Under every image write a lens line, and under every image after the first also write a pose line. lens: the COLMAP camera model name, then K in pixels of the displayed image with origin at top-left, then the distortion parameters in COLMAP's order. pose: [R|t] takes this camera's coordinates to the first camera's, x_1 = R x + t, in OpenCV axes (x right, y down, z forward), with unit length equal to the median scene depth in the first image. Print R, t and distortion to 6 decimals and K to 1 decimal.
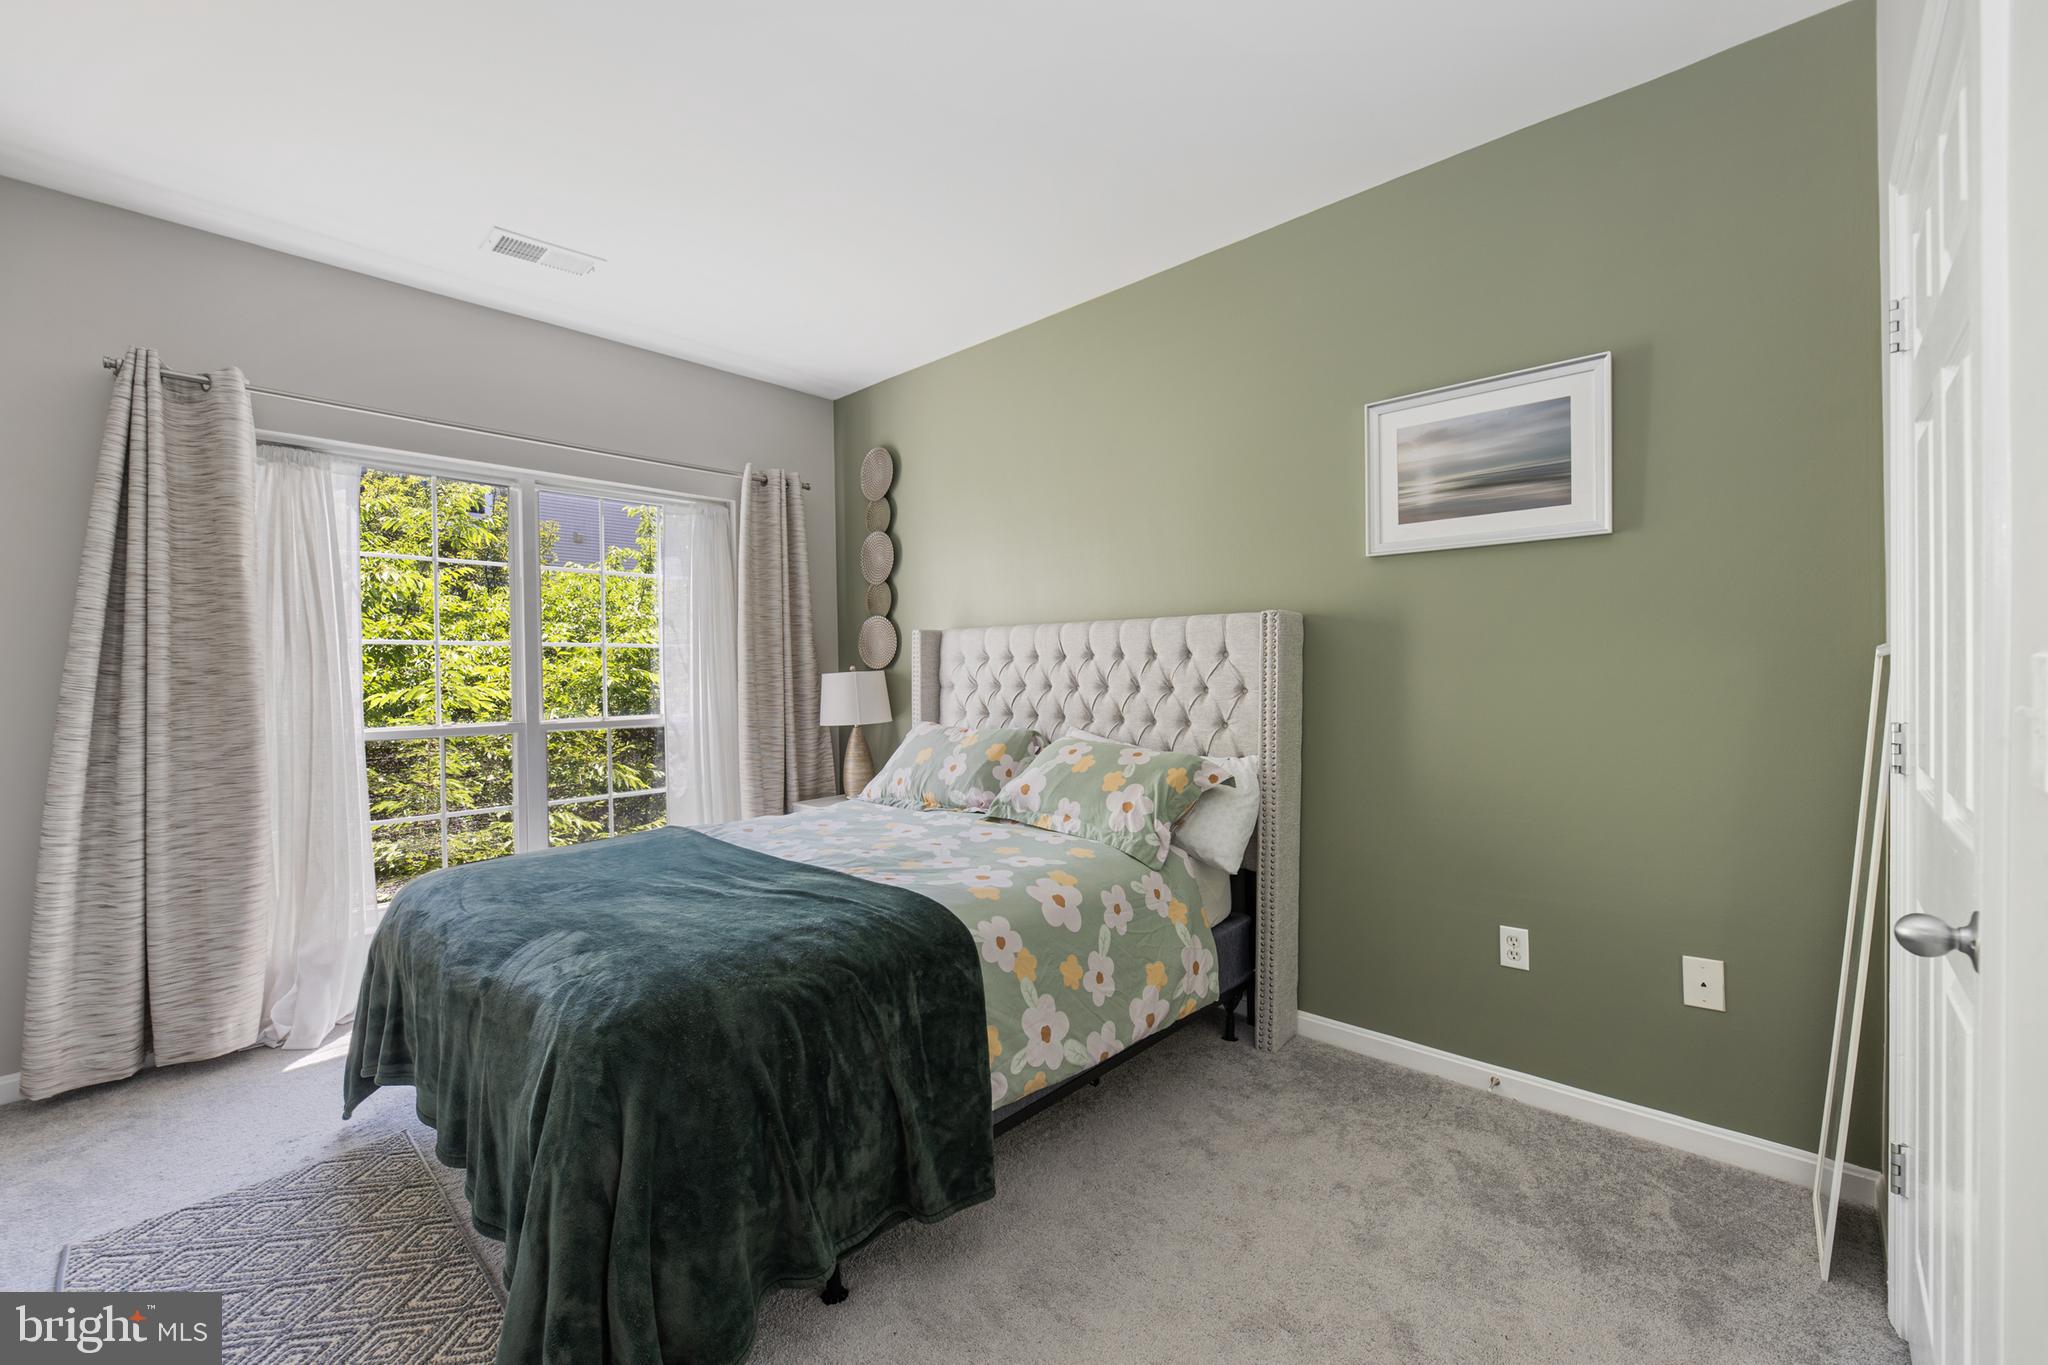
lens RADIAL K [[824.8, 0, 1021.7], [0, 824.8, 673.1], [0, 0, 1]] dist [-0.001299, -0.000181]
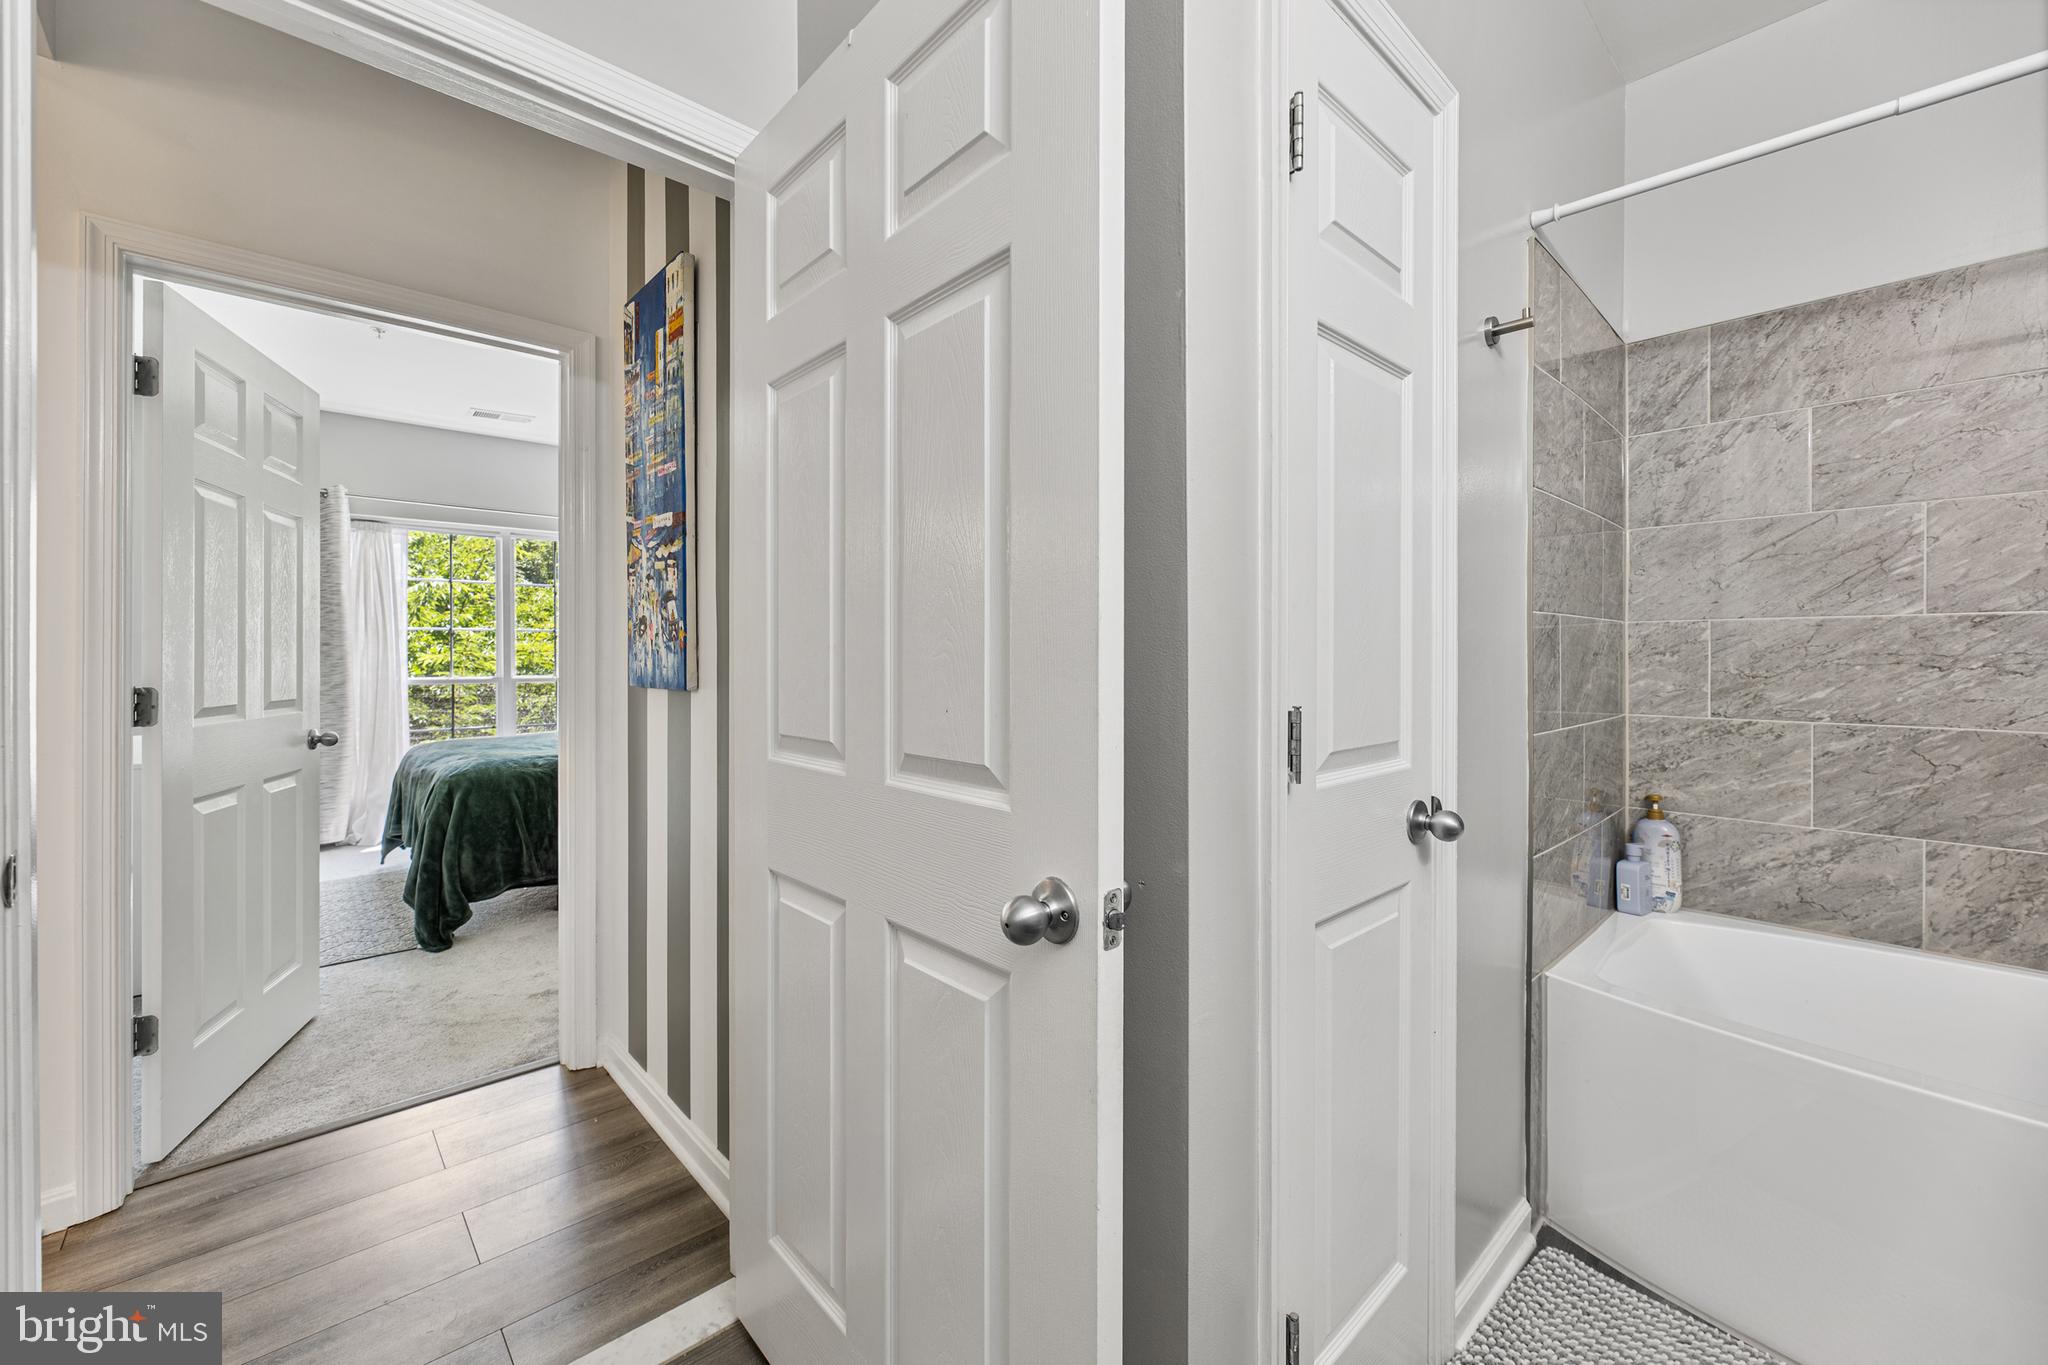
lens RADIAL K [[797.3, 0, 1019.1], [0, 797.3, 642.1], [0, 0, 1]] dist [0.000832, 0.000095]
pose [[0.997202, 0.005822, -0.074533, 0.755664], [-0.006690, 0.999913, -0.011398, 0.003902], [0.074460, 0.011865, 0.997153, -0.723367]]
